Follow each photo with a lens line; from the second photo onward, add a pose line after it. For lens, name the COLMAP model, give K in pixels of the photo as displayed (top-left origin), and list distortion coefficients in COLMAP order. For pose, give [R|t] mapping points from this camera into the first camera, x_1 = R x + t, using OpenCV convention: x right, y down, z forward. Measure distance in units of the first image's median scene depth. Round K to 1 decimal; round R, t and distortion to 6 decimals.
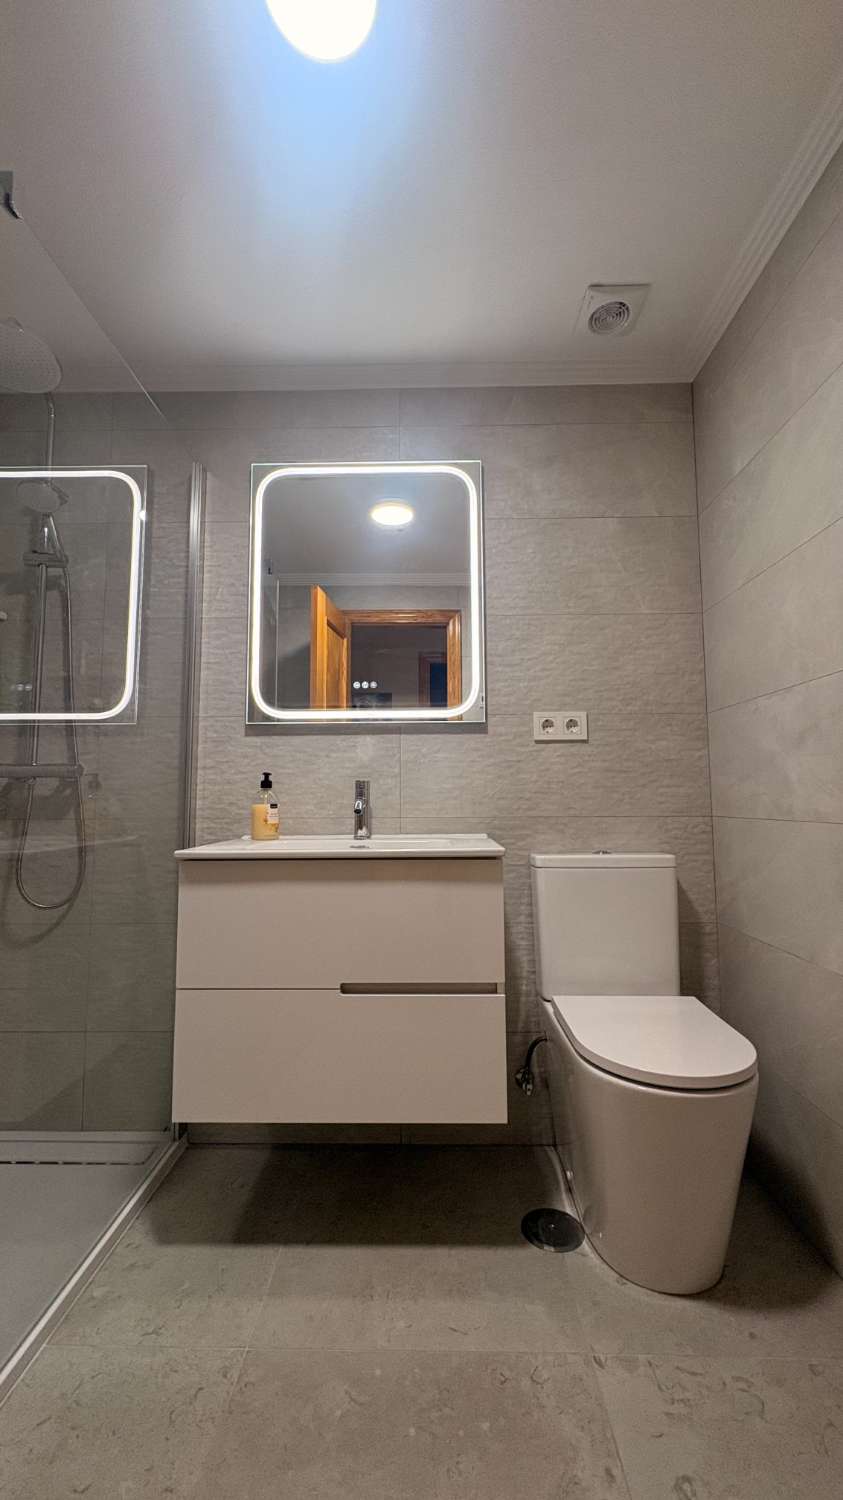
lens RADIAL K [[611.4, 0, 421.9], [0, 611.4, 743.6], [0, 0, 1]] dist [0.000172, 0.000103]
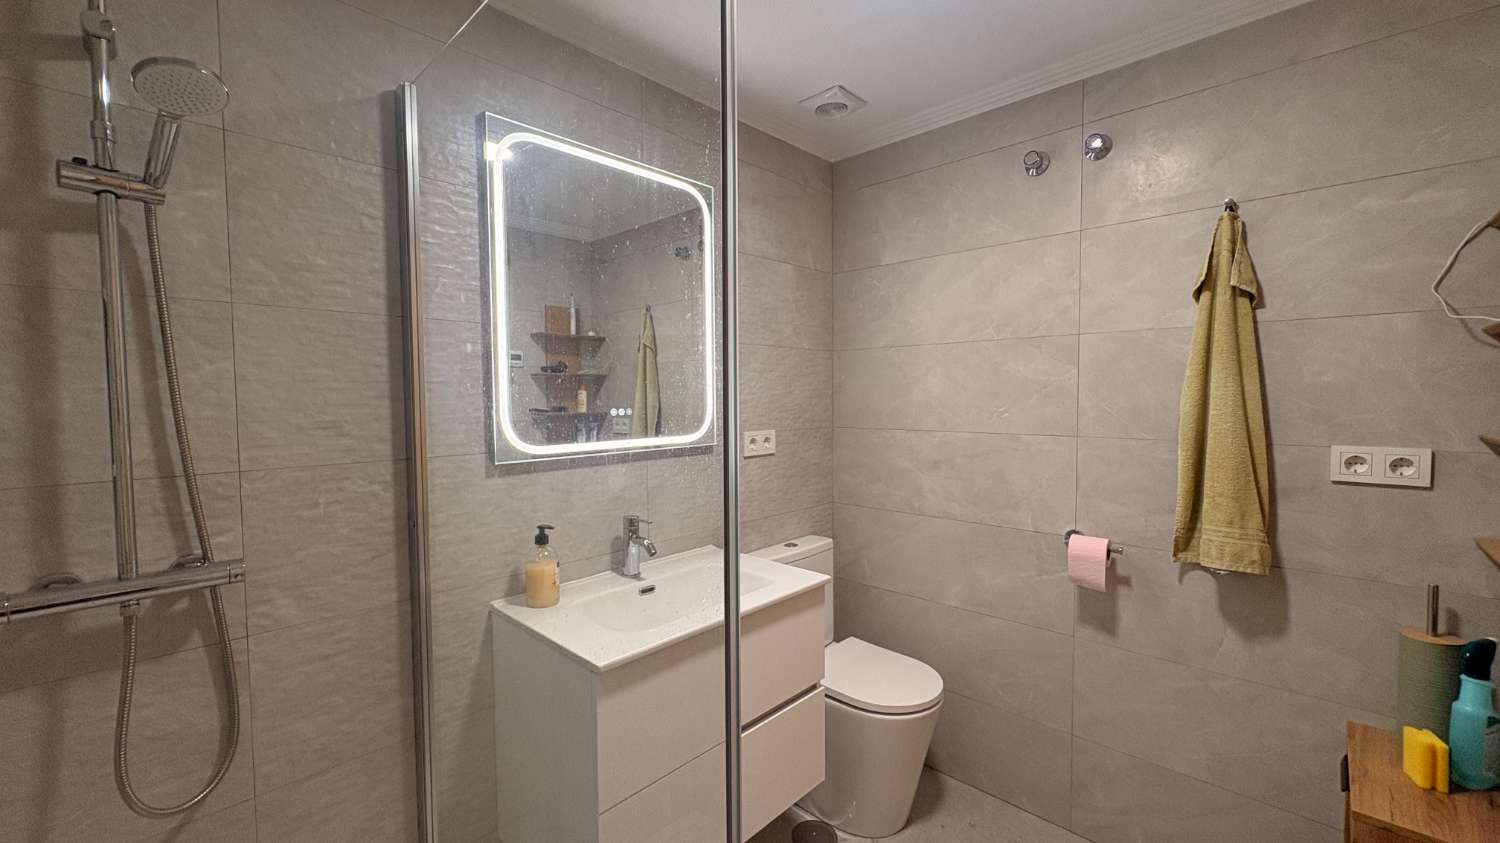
lens RADIAL K [[596.5, 0, 748.7], [0, 596.5, 421.1], [0, 0, 1]] dist [-0.001743, 0.000263]
pose [[0.680231, -0.033681, 0.732224, -0.622669], [-0.063455, 0.992488, 0.104602, -0.188251], [-0.730246, -0.117617, 0.672983, 0.248921]]
